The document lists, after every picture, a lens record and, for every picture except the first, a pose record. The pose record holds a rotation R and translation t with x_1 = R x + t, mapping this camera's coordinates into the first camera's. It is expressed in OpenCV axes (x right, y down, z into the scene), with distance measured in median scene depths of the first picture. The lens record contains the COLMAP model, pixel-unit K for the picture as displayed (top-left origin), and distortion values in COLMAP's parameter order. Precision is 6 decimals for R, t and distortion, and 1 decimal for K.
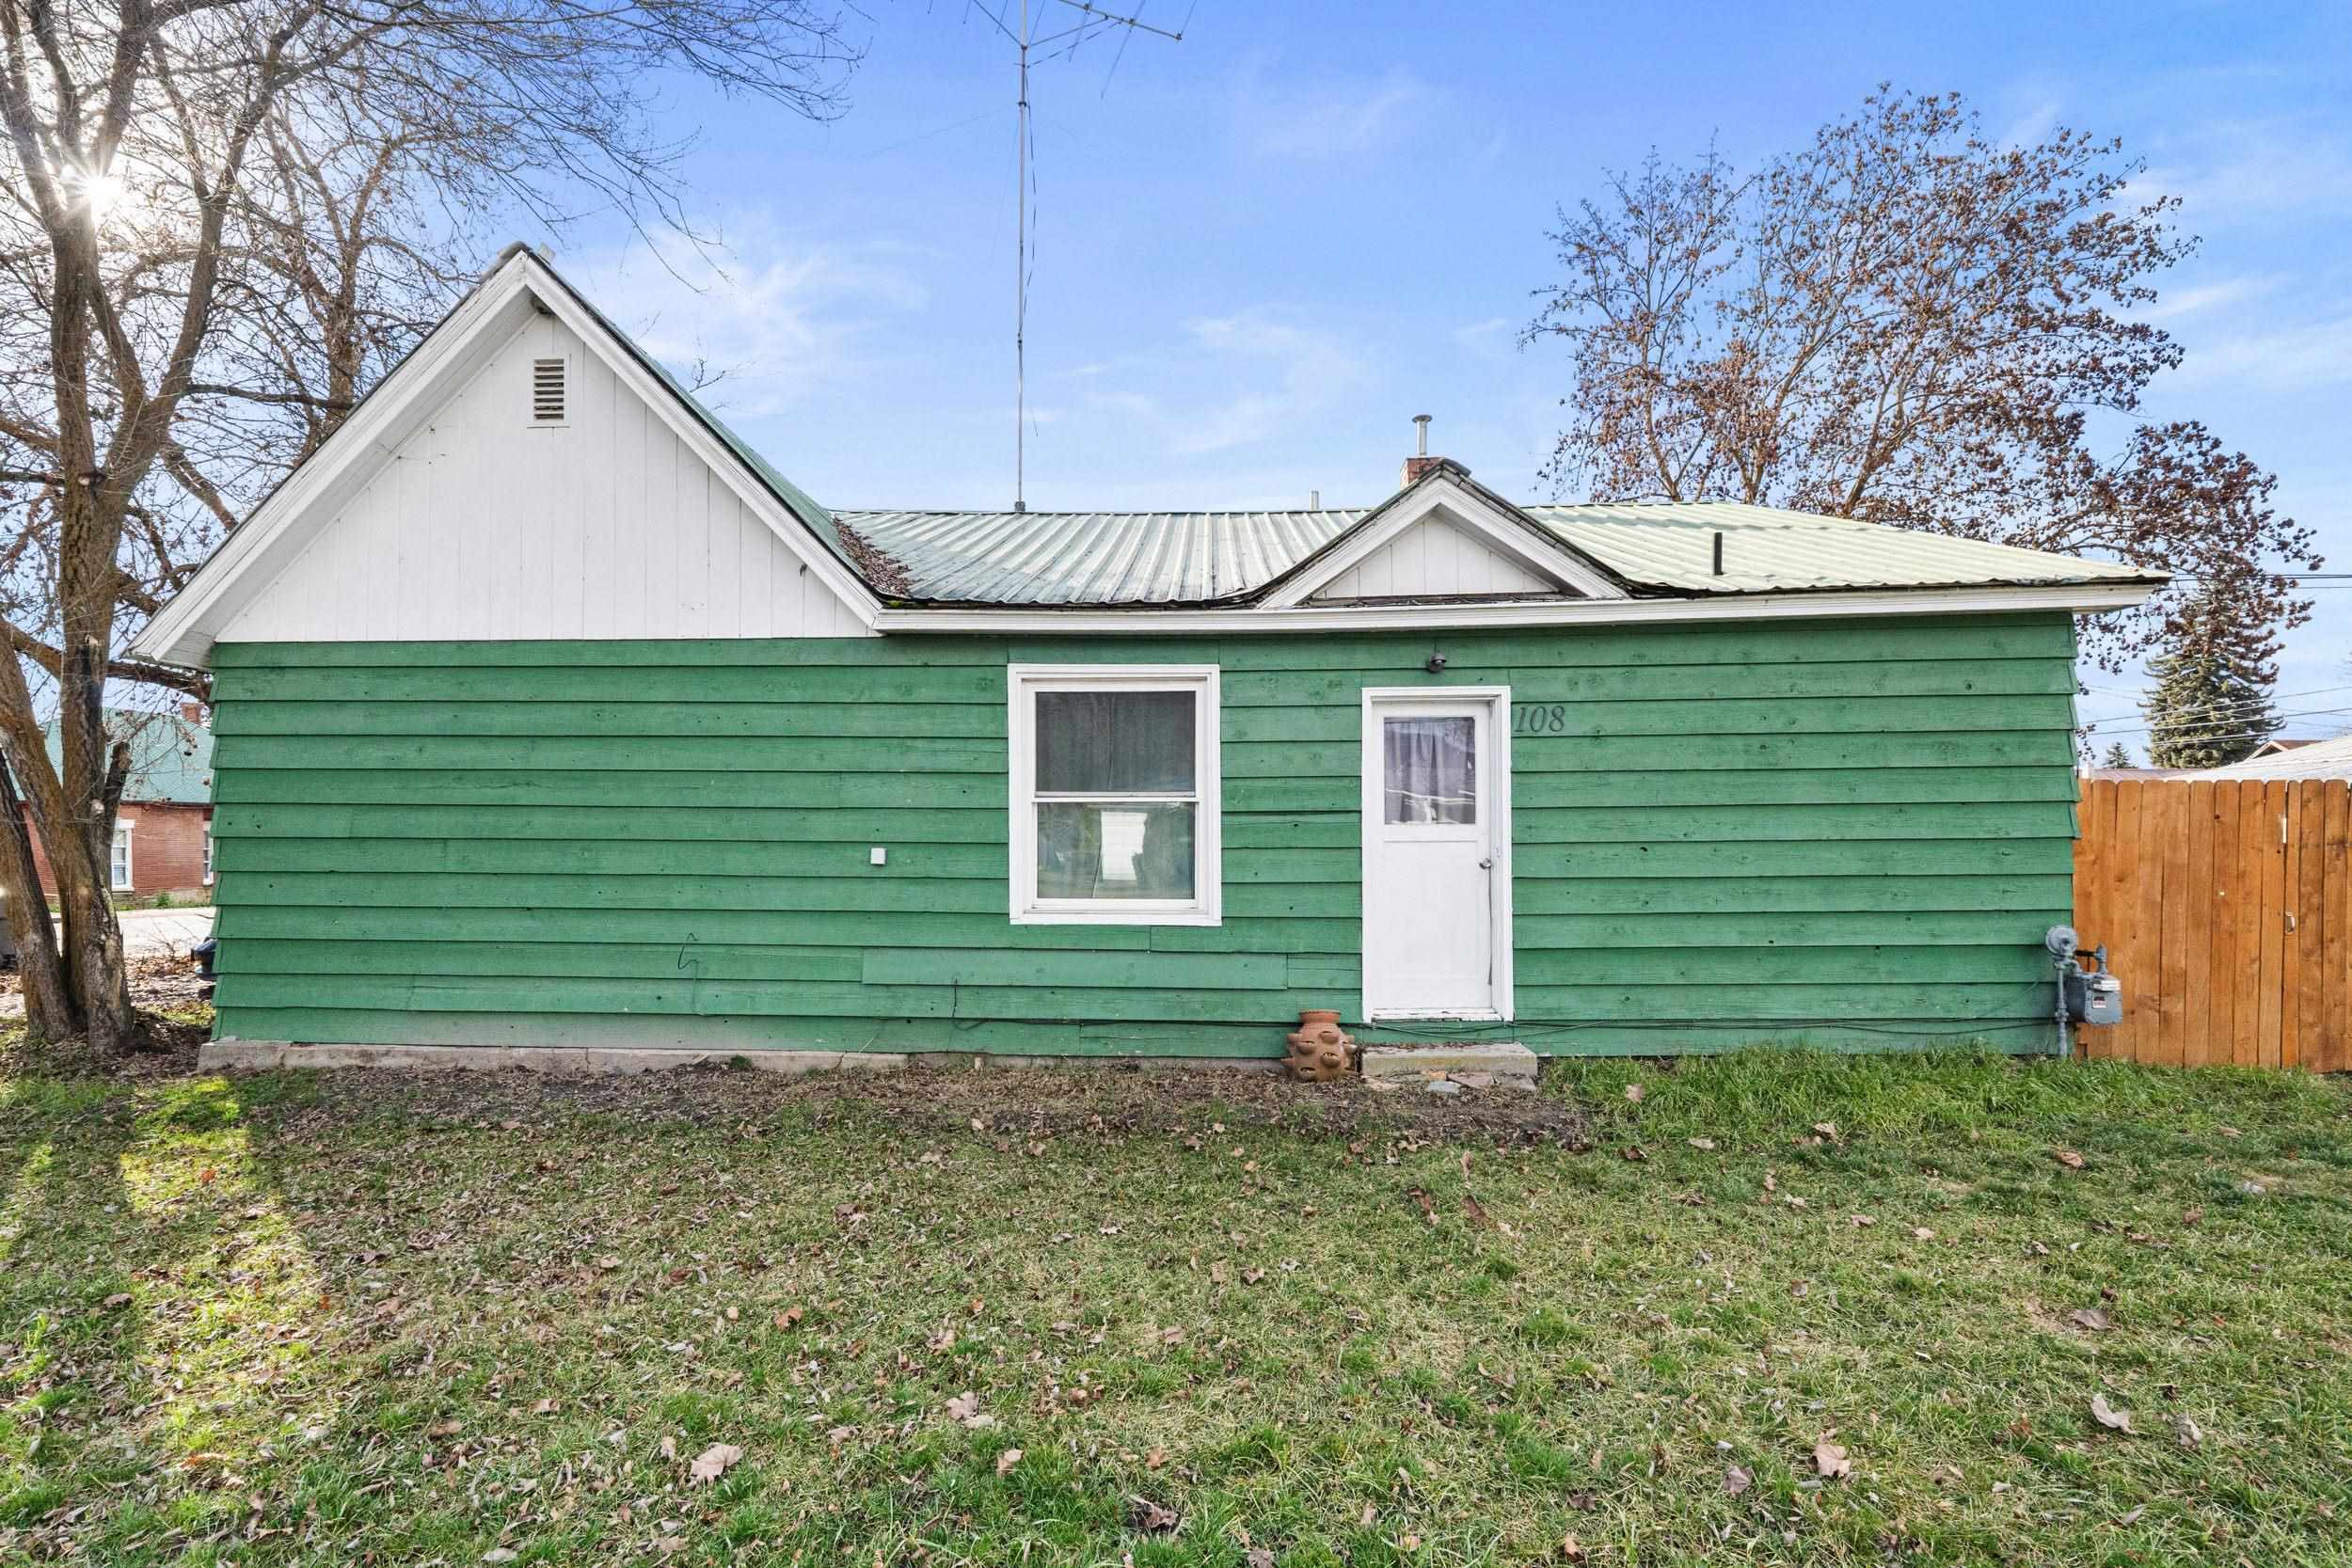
lens RADIAL K [[999.7, 0, 1158.7], [0, 999.7, 813.1], [0, 0, 1]] dist [-0.007202, -0.000740]
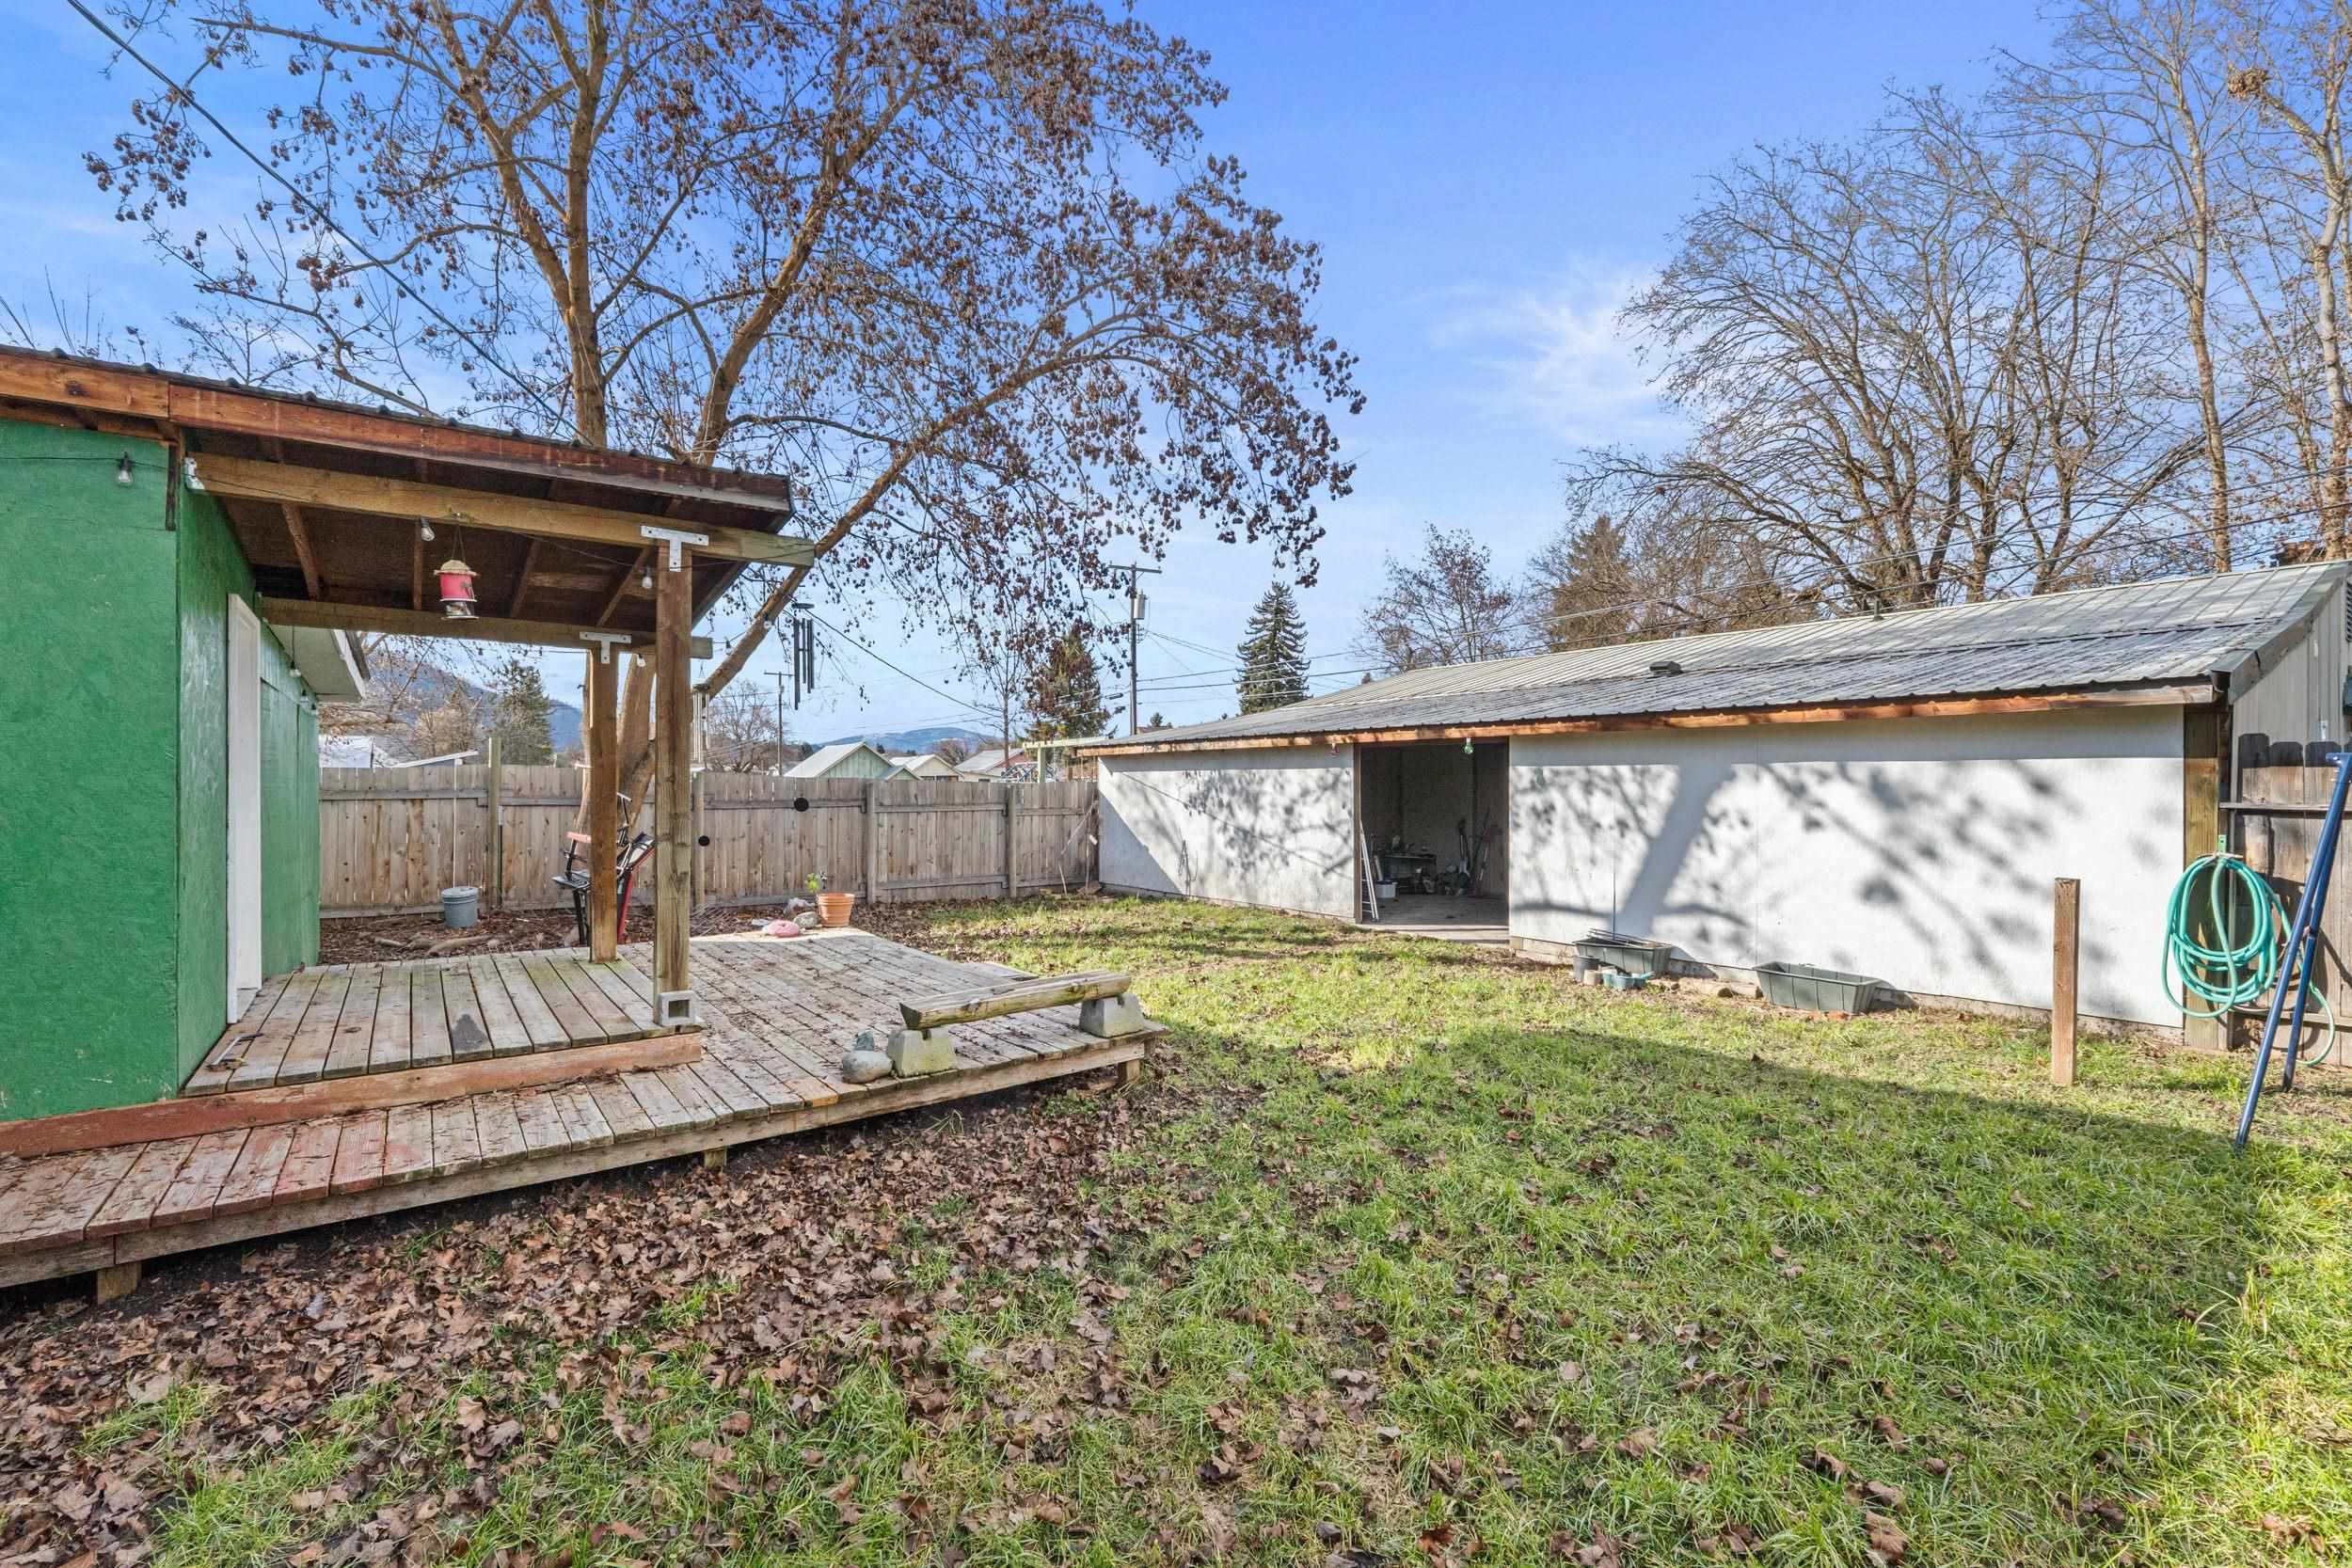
lens RADIAL K [[999.7, 0, 1158.3], [0, 999.7, 780.7], [0, 0, 1]] dist [-0.007202, -0.000740]
pose [[0.781525, 0.008023, 0.623823, 1.263764], [-0.017479, 0.999806, 0.009038, 0.018825], [-0.623630, -0.017967, 0.781514, 1.077587]]
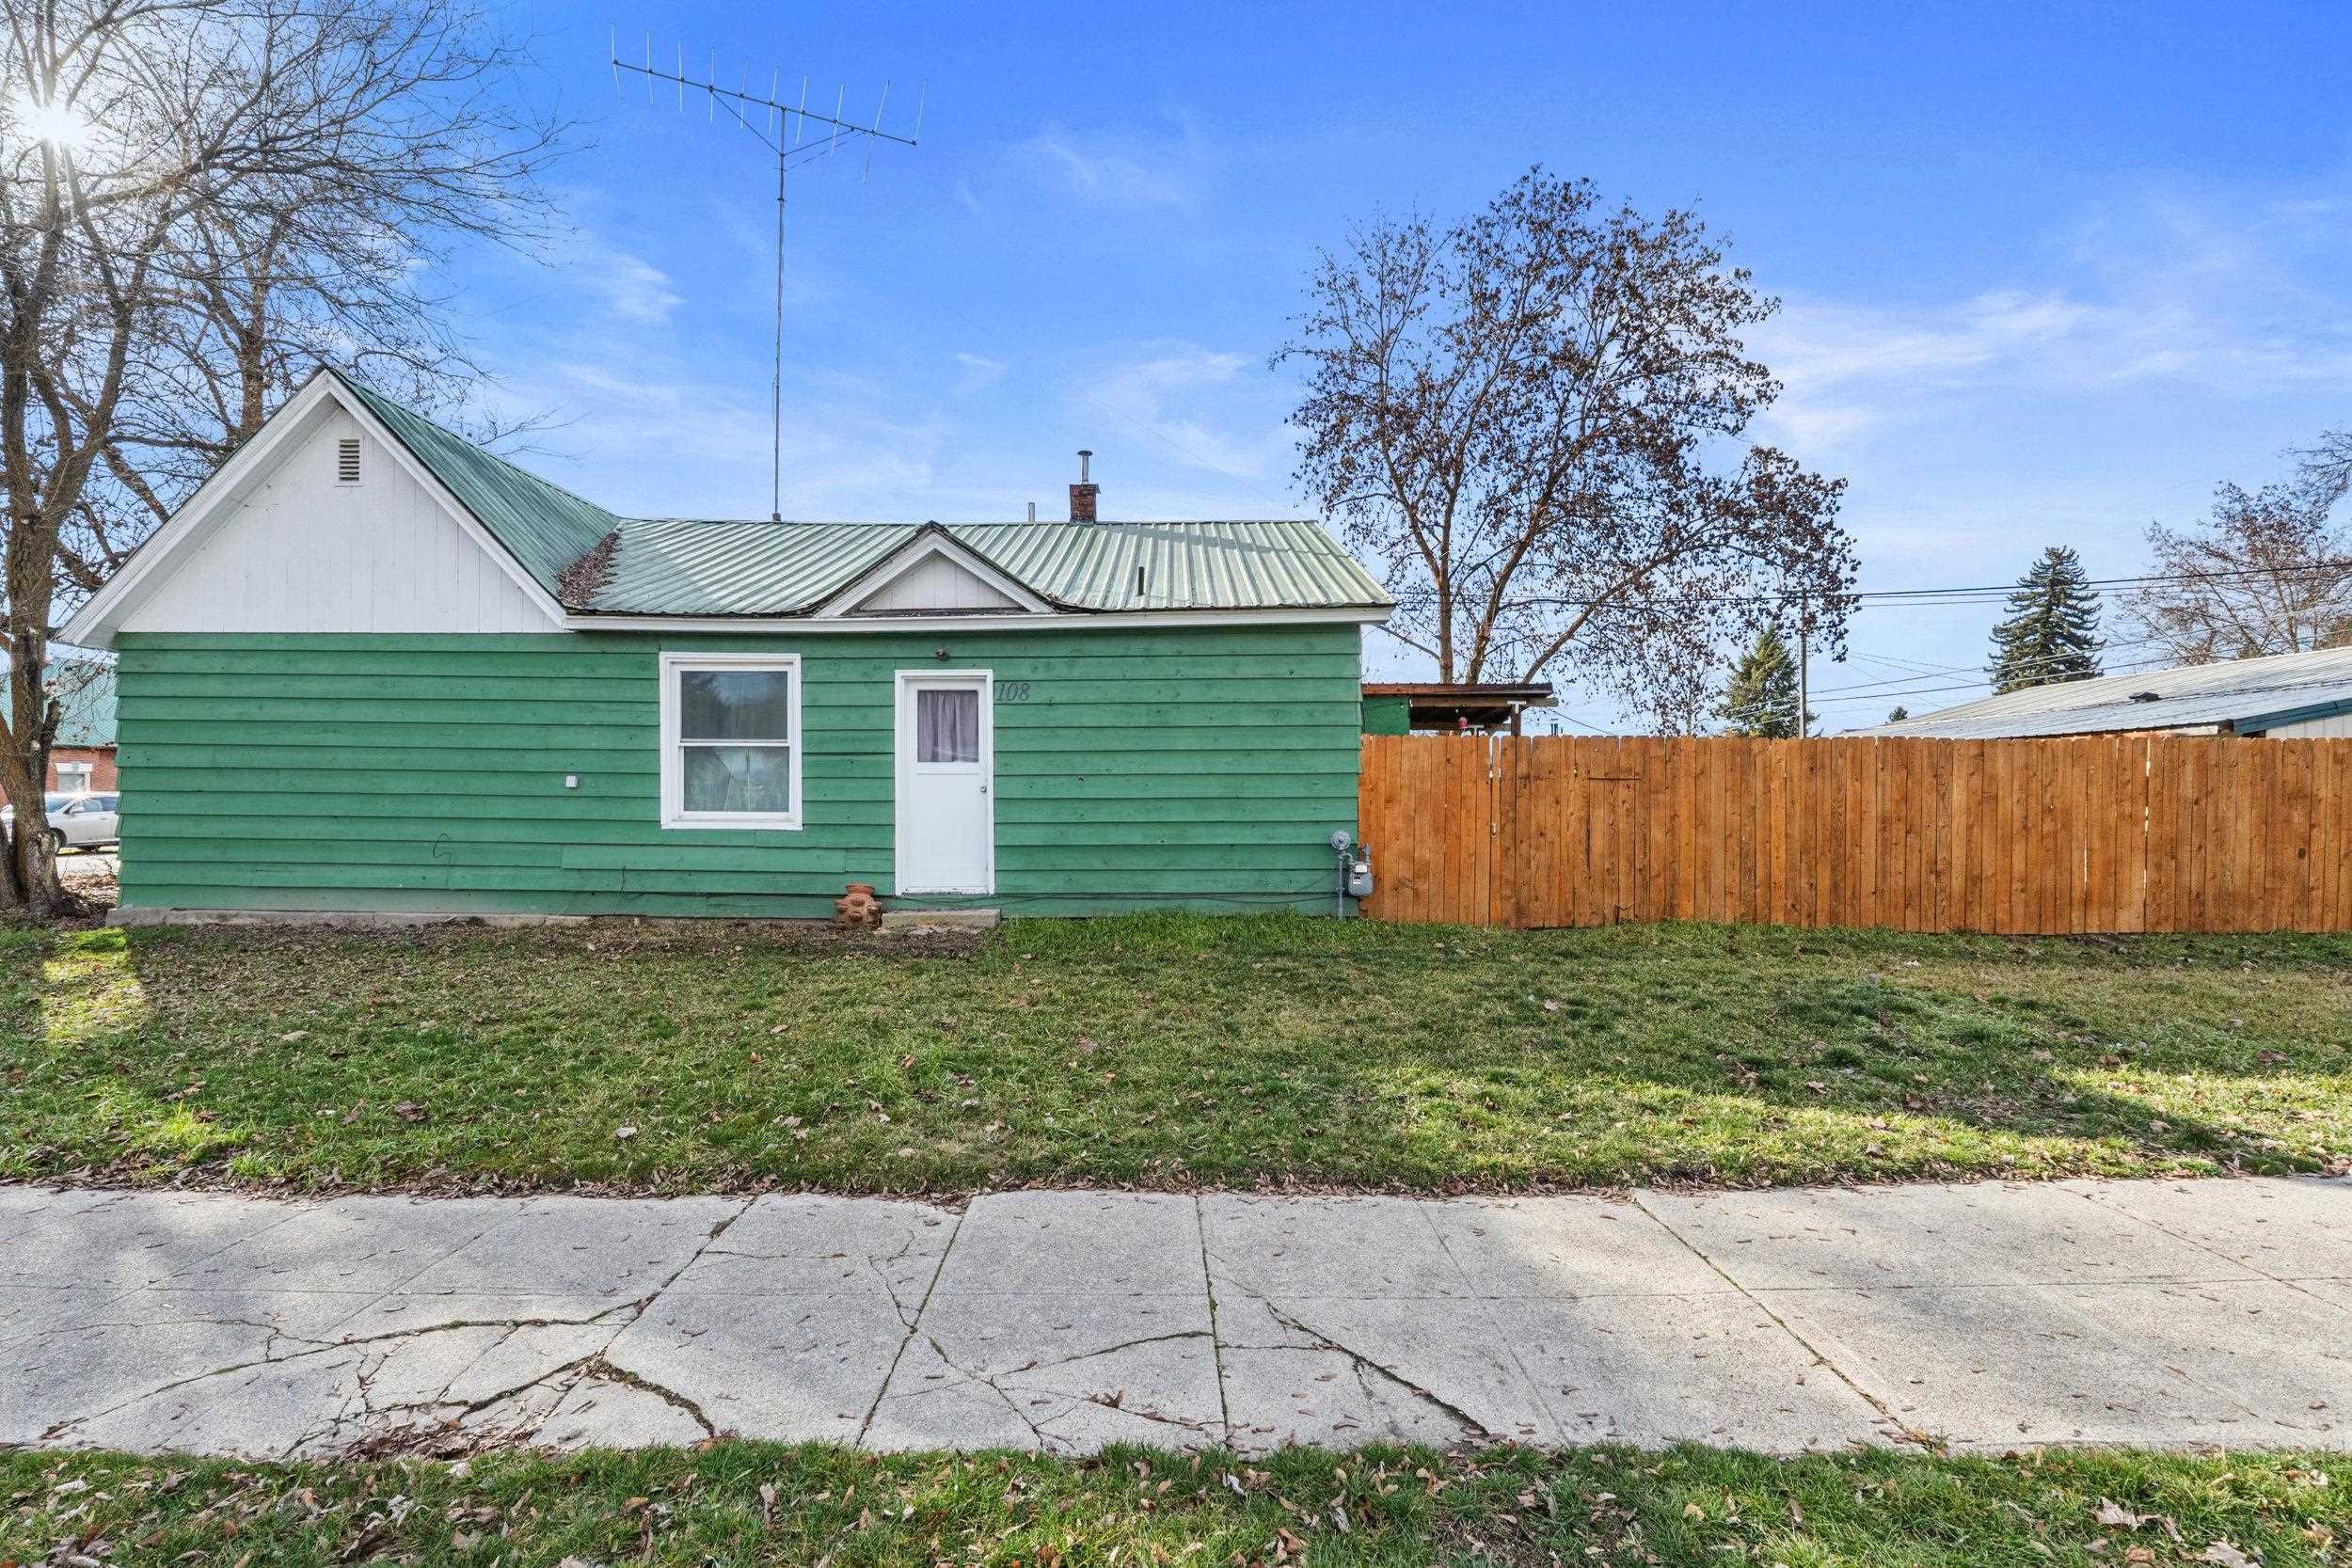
lens RADIAL K [[999.7, 0, 1164.4], [0, 999.7, 777.1], [0, 0, 1]] dist [-0.007202, -0.000740]
pose [[0.999833, 0.005691, 0.017385, 0.569550], [-0.005838, 0.999948, 0.008403, 0.018797], [-0.017336, -0.008503, 0.999814, -0.487851]]
